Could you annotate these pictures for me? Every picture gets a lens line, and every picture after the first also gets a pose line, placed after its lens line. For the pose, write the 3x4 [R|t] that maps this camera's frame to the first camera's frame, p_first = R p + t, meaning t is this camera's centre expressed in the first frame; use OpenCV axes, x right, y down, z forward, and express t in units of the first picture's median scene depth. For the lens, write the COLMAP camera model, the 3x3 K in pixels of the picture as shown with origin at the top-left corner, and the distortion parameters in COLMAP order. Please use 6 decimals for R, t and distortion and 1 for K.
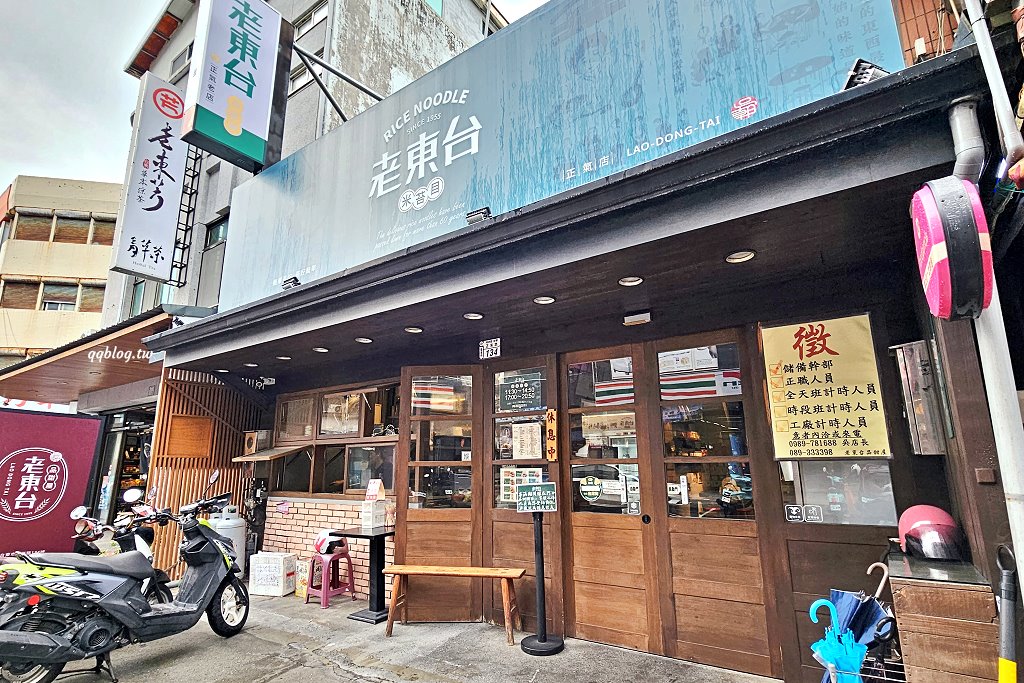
lens RADIAL K [[541.1, 0, 510.2], [0, 541.1, 340.5], [0, 0, 1]] dist [0.000644, -0.000096]
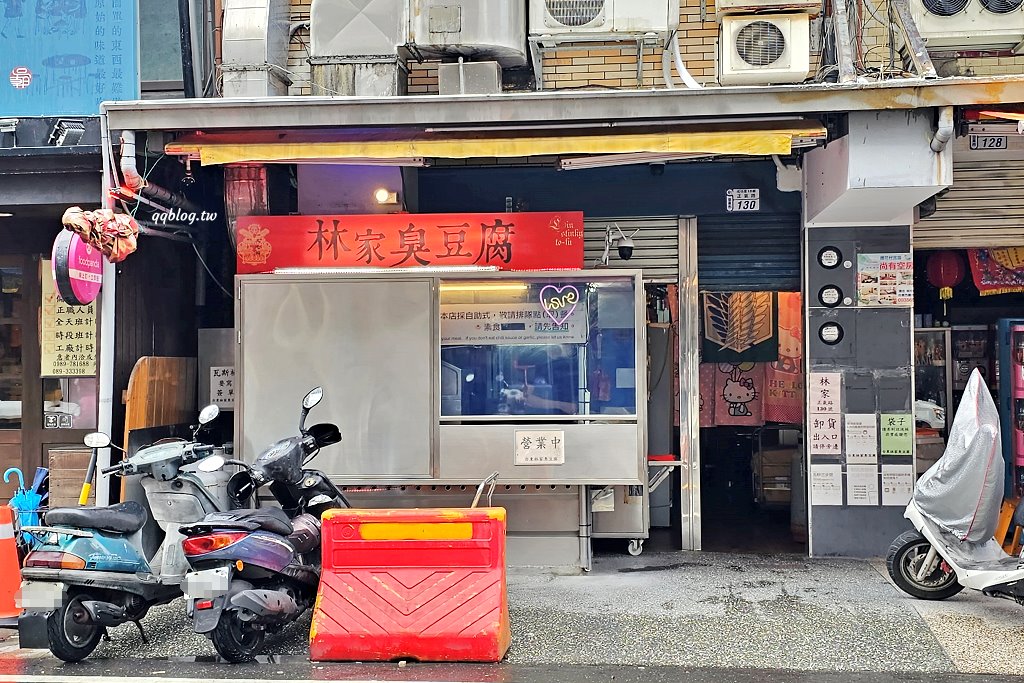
lens RADIAL K [[1241.8, 0, 511.5], [0, 1241.8, 339.0], [0, 0, 1]] dist [0.027438, 0.000000]
pose [[0.841300, 0.022236, 0.540111, -0.100665], [-0.125878, 0.979745, 0.155737, -0.403773], [-0.525708, -0.199010, 0.827058, -1.727241]]
